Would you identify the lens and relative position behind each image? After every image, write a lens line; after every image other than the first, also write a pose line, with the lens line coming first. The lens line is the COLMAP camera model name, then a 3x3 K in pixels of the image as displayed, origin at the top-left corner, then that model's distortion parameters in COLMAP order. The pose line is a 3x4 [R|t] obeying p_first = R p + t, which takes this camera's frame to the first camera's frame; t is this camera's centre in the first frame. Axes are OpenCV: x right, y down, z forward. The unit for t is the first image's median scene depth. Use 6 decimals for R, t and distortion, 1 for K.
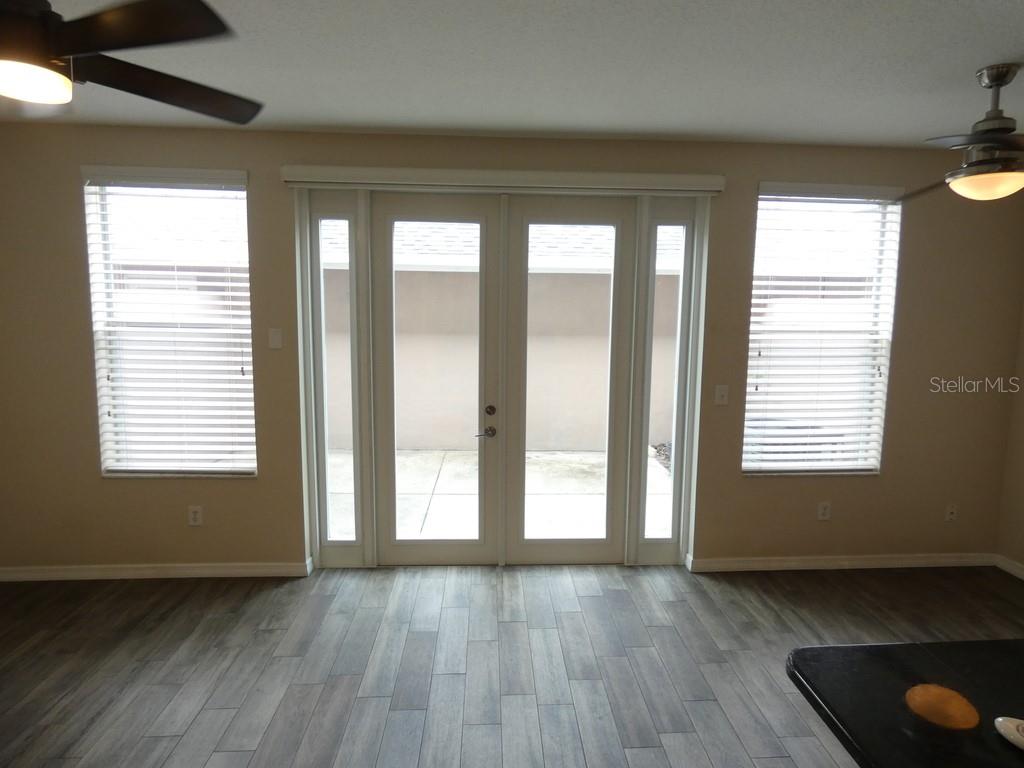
lens RADIAL K [[600.8, 0, 512.0], [0, 600.8, 384.0], [0, 0, 1]] dist [-0.002125, 0.002320]
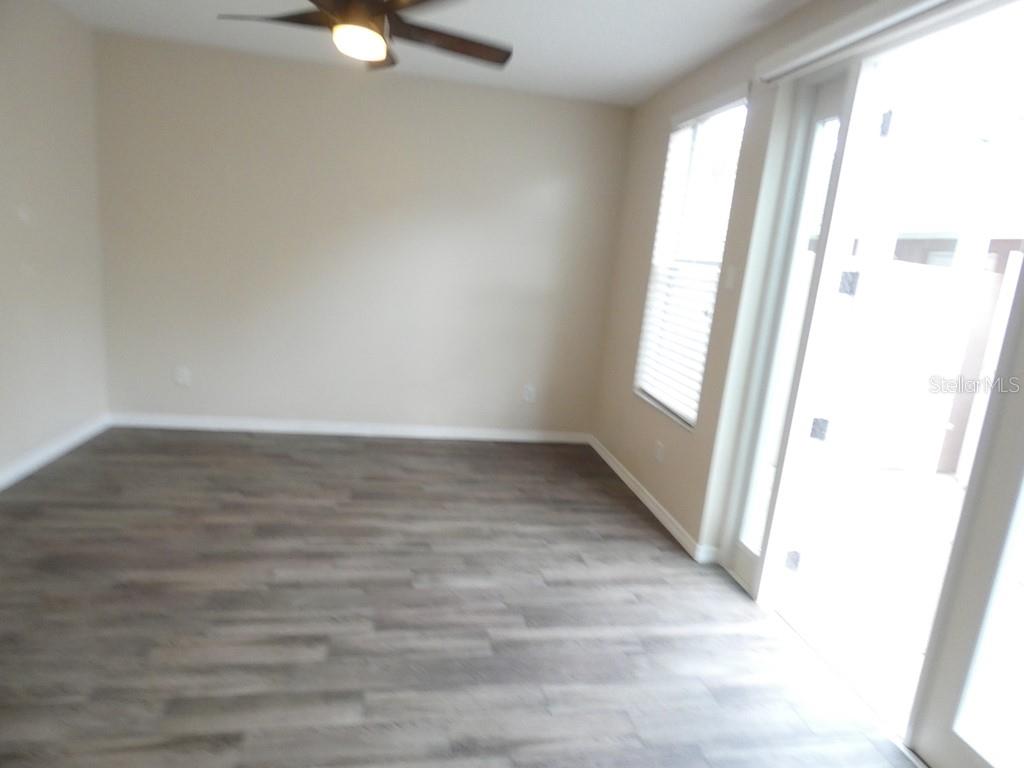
lens RADIAL K [[600.8, 0, 512.0], [0, 600.8, 384.0], [0, 0, 1]] dist [-0.002125, 0.002320]
pose [[0.102745, 0.193186, -0.975768, 0.447288], [-0.219890, 0.961102, 0.167128, -0.001415], [0.970099, 0.197390, 0.141228, 0.652095]]
